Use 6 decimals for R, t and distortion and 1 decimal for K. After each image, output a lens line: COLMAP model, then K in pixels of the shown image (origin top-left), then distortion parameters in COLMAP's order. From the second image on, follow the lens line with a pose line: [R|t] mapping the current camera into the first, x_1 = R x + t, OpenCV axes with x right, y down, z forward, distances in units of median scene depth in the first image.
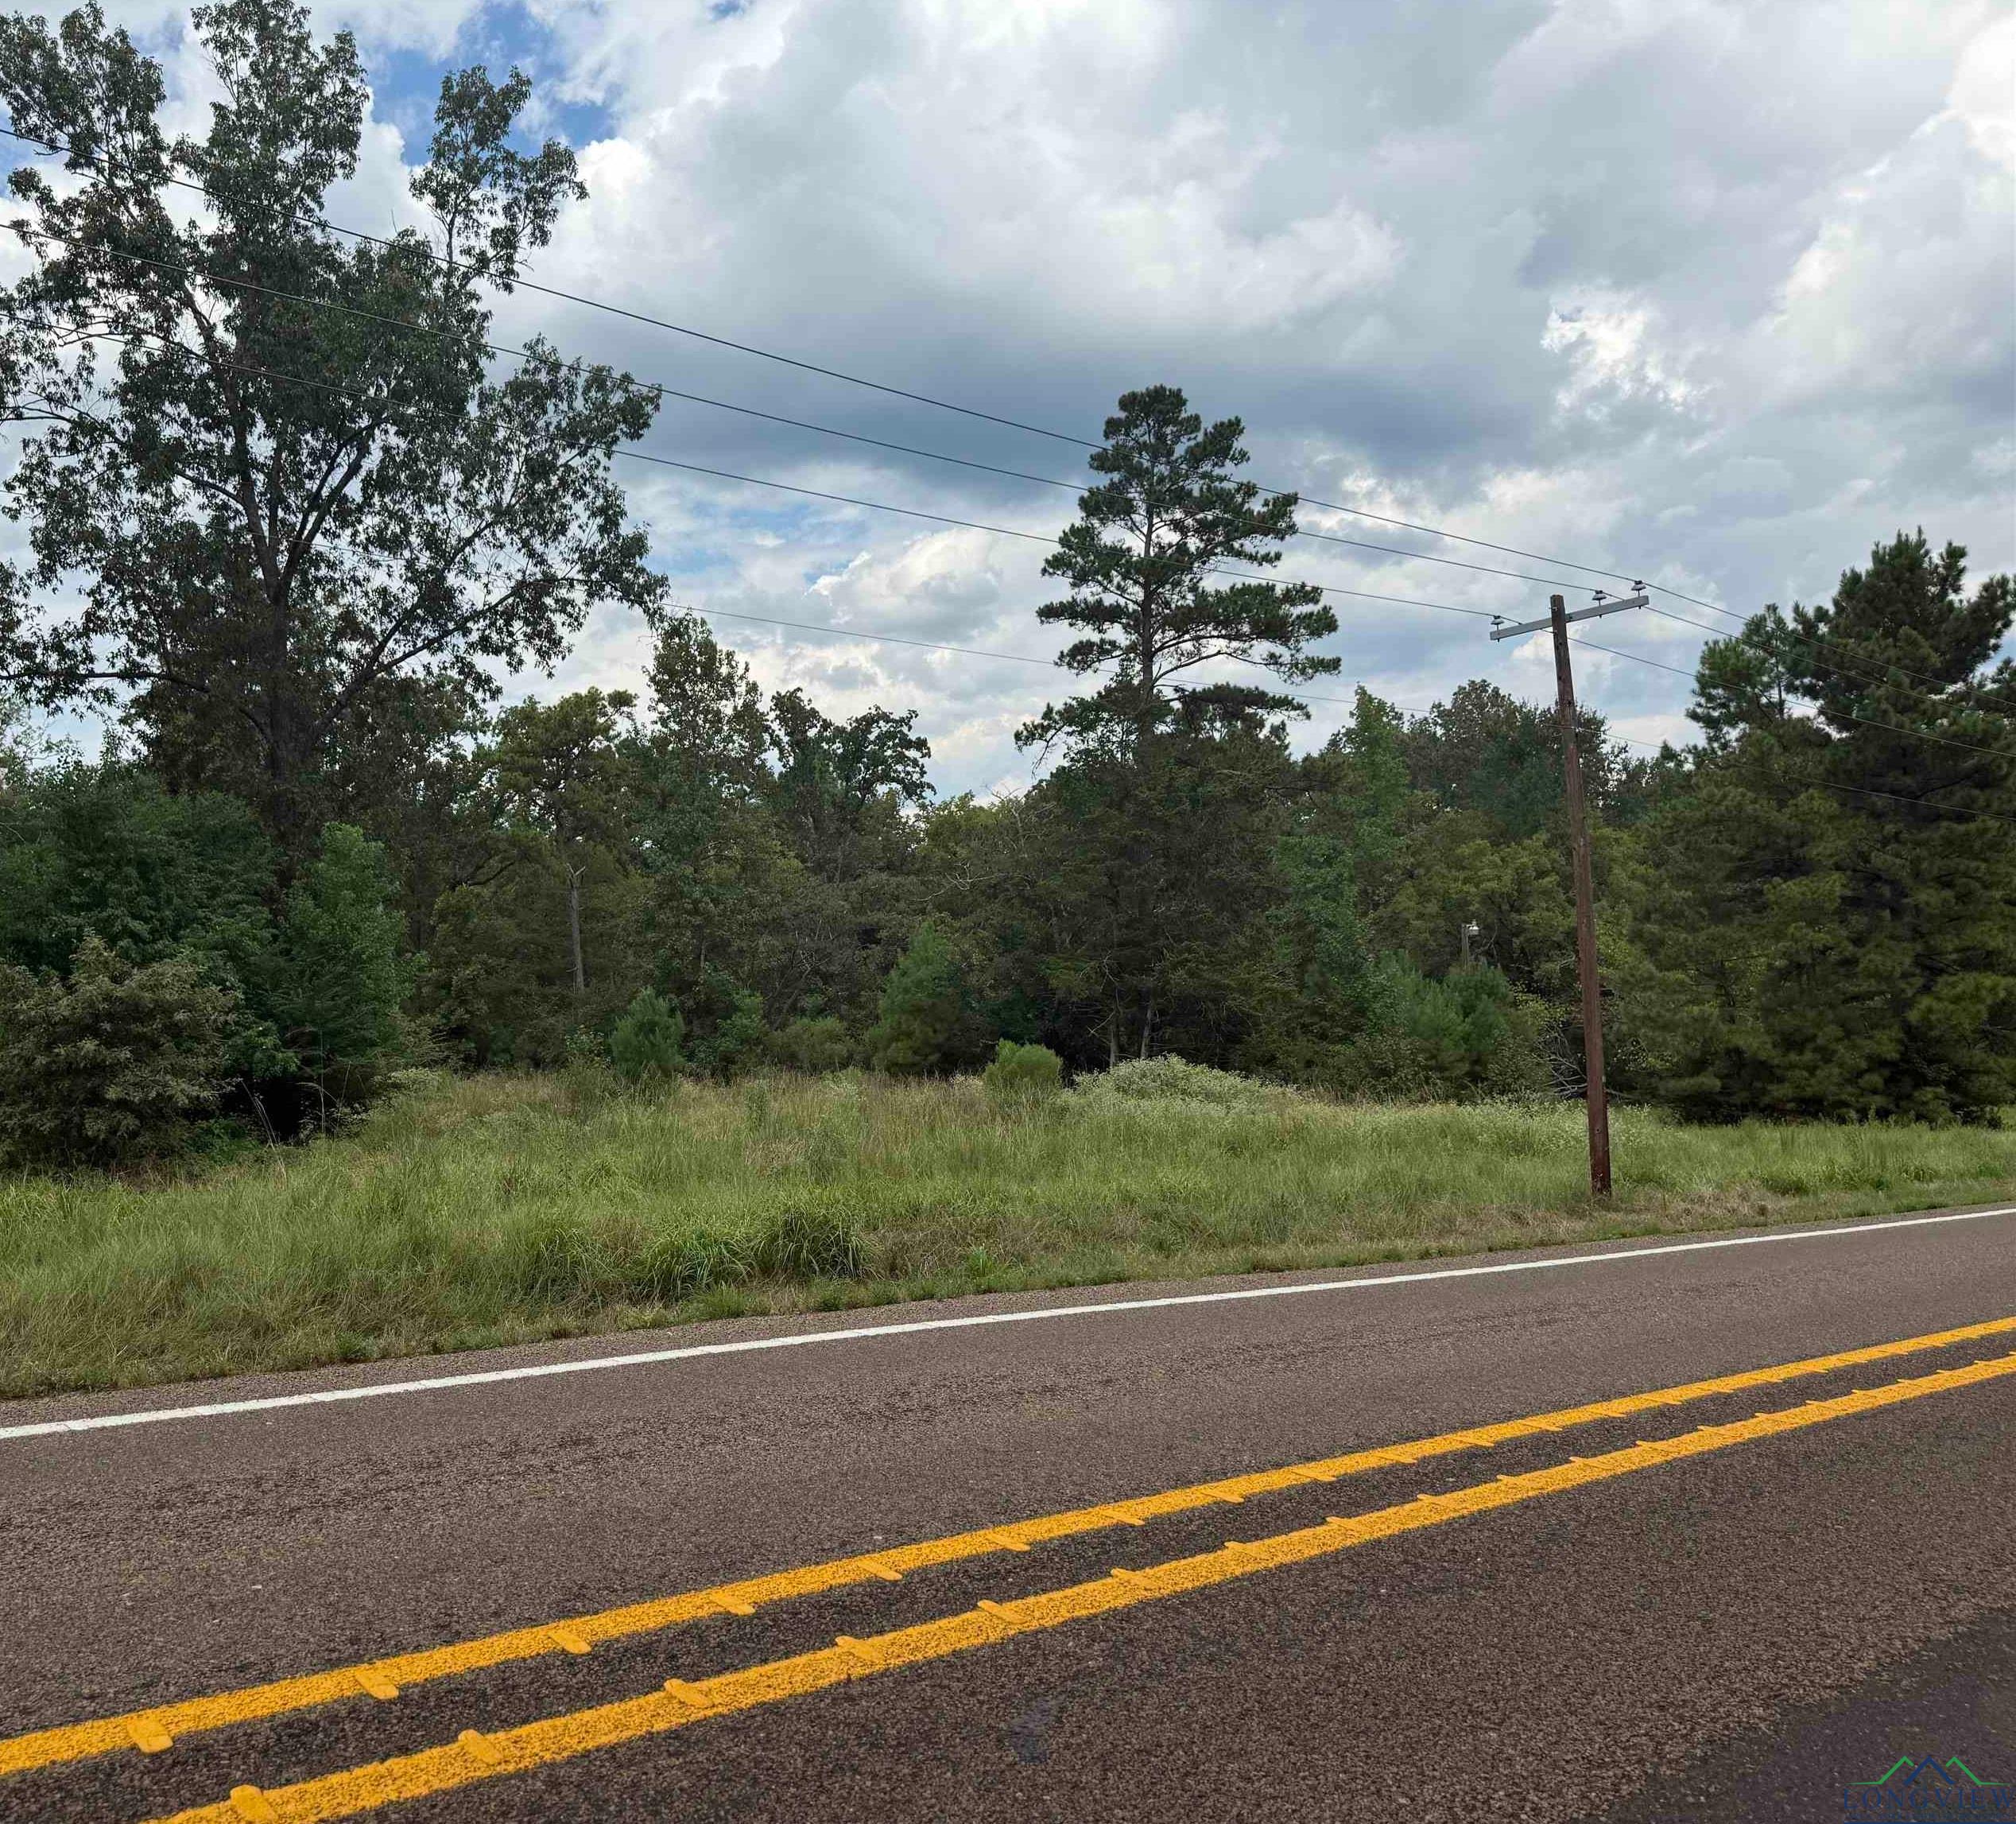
lens RADIAL K [[1694.8, 0, 725.9], [0, 1694.8, 950.0], [0, 0, 1]] dist [0.023947, 0.010367]
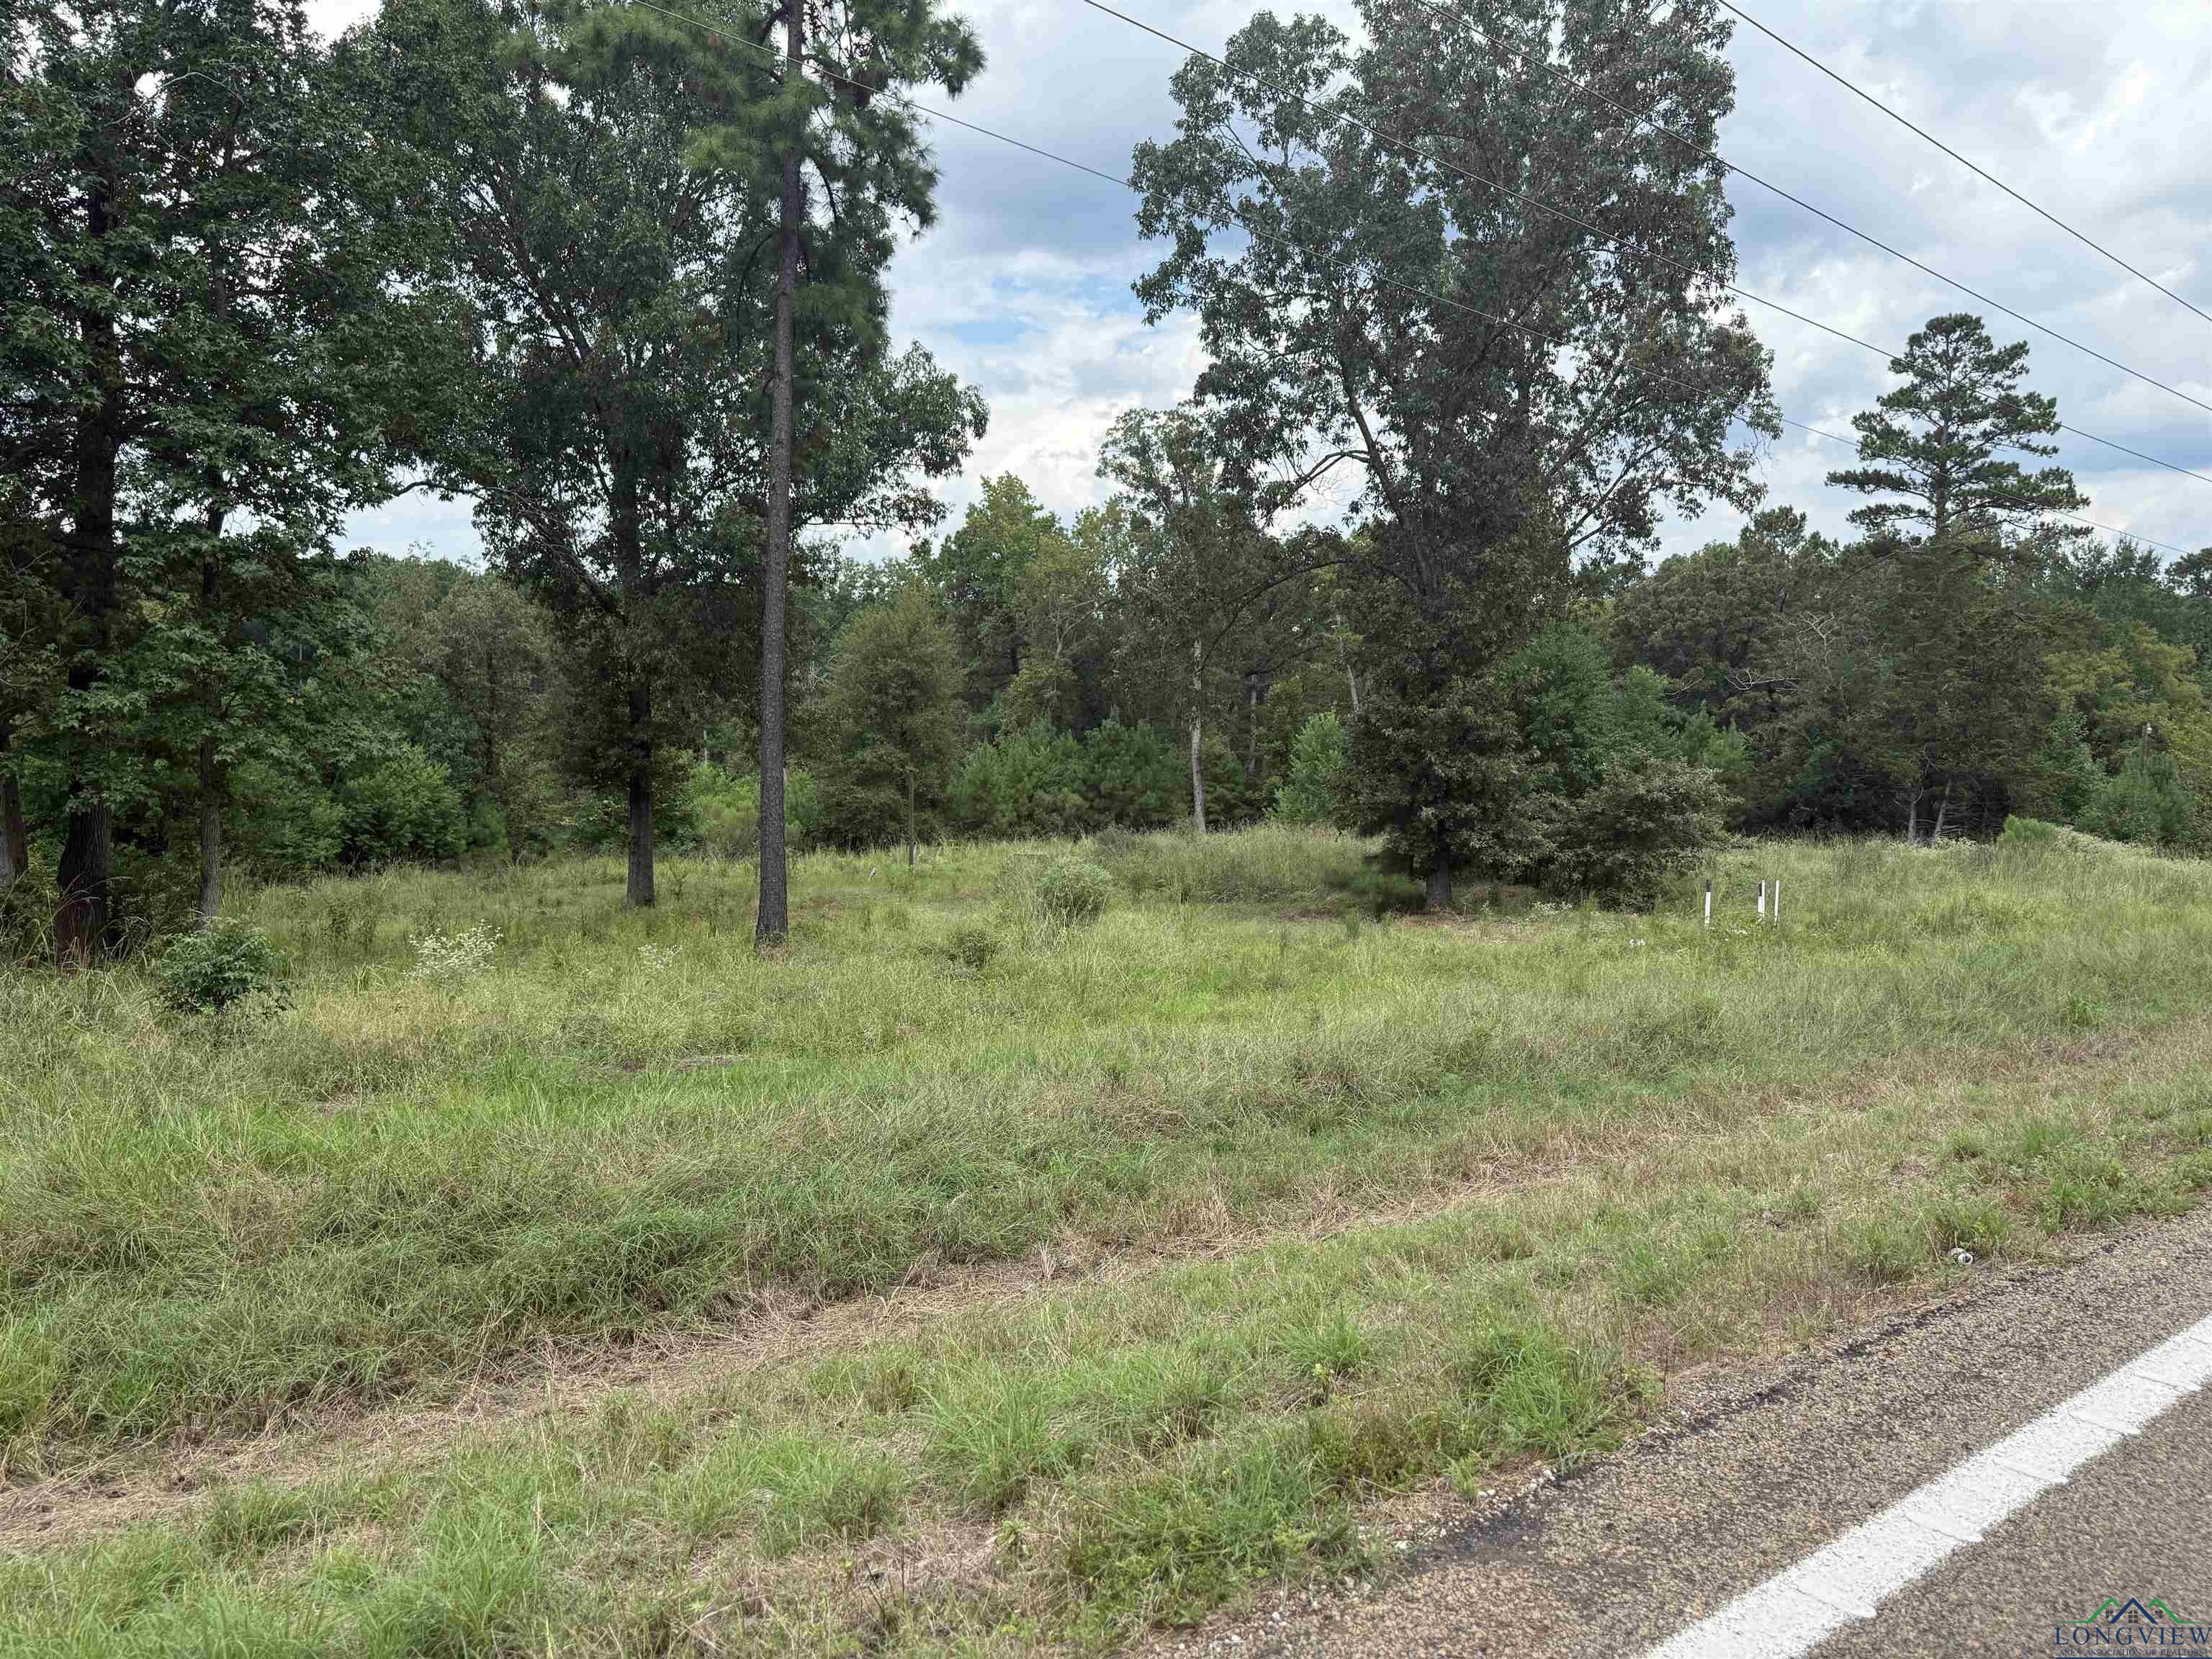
lens RADIAL K [[1579.7, 0, 1106.0], [0, 1579.7, 829.5], [0, 0, 1]] dist [0.021946, -0.026405]
pose [[0.999531, 0.016873, 0.025570, -0.429958], [-0.018856, 0.996663, 0.079423, -0.018655], [-0.024145, -0.079868, 0.996513, -0.236305]]
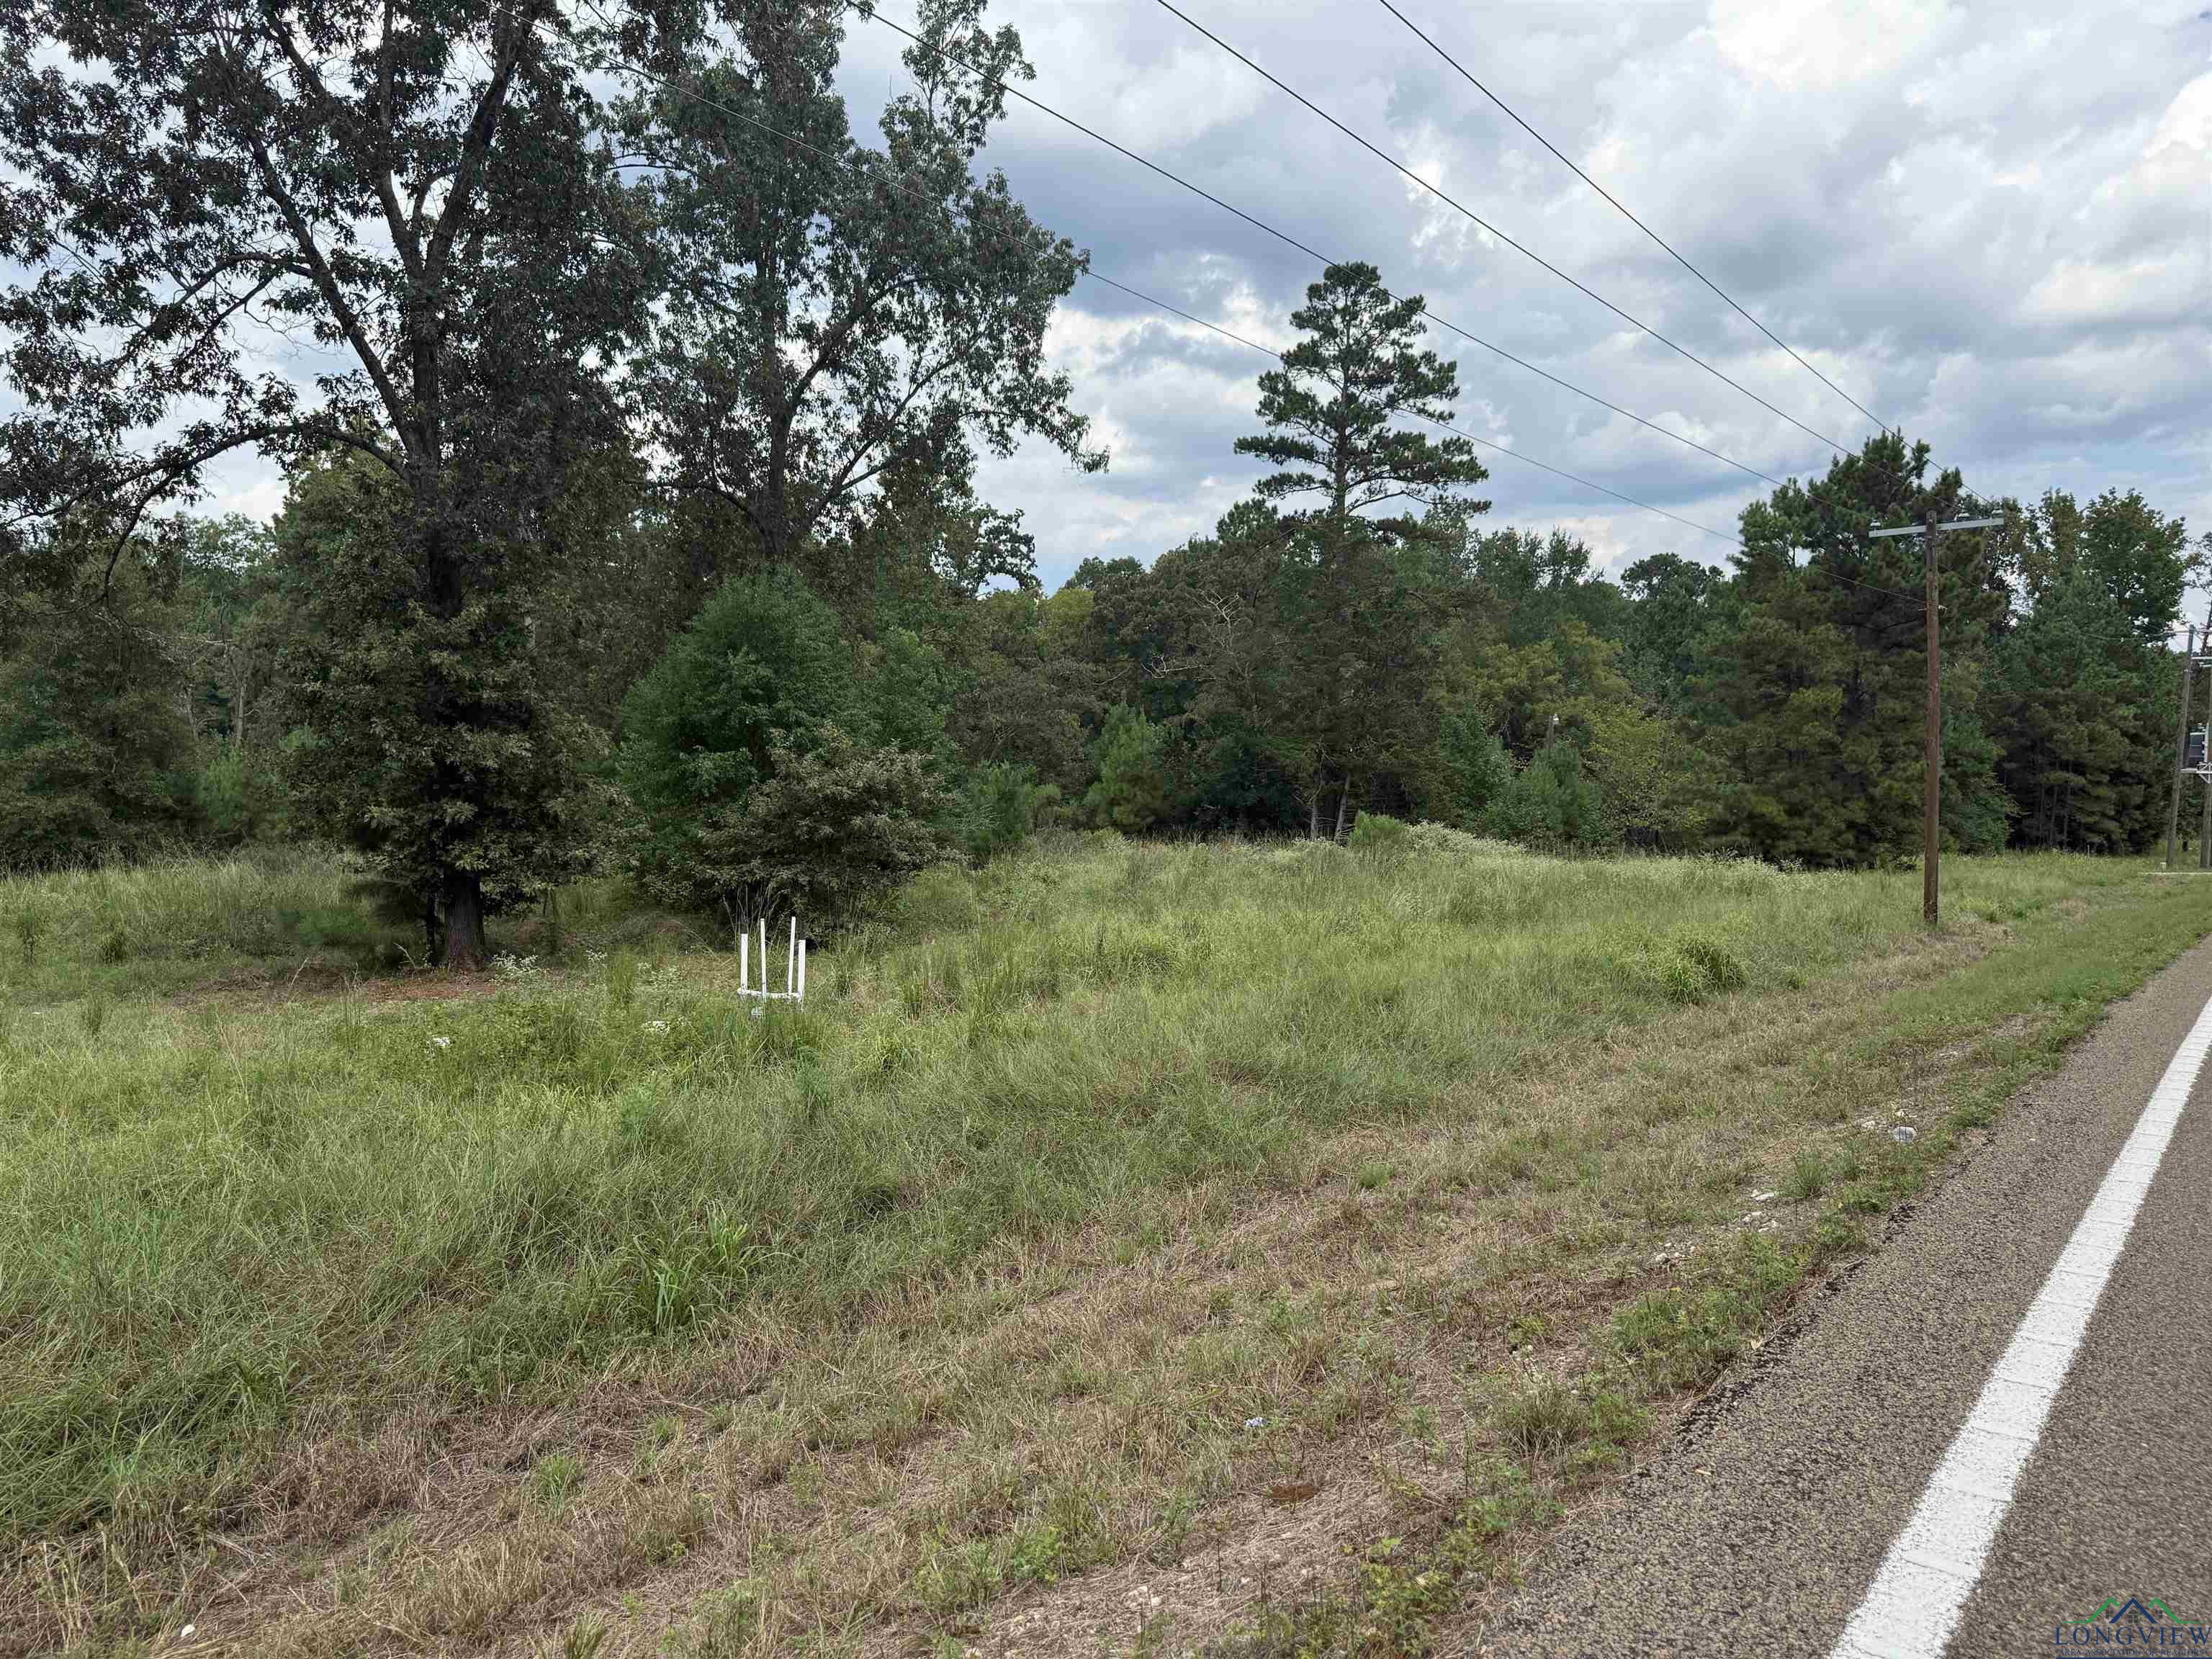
lens RADIAL K [[1565.3, 0, 1060.2], [0, 1565.3, 841.0], [0, 0, 1]] dist [0.044173, -0.004237]
pose [[0.969058, 0.000027, 0.246833, -0.223422], [-0.020035, 0.996709, 0.078547, -0.007441], [-0.246019, -0.081062, 0.965869, -0.055046]]
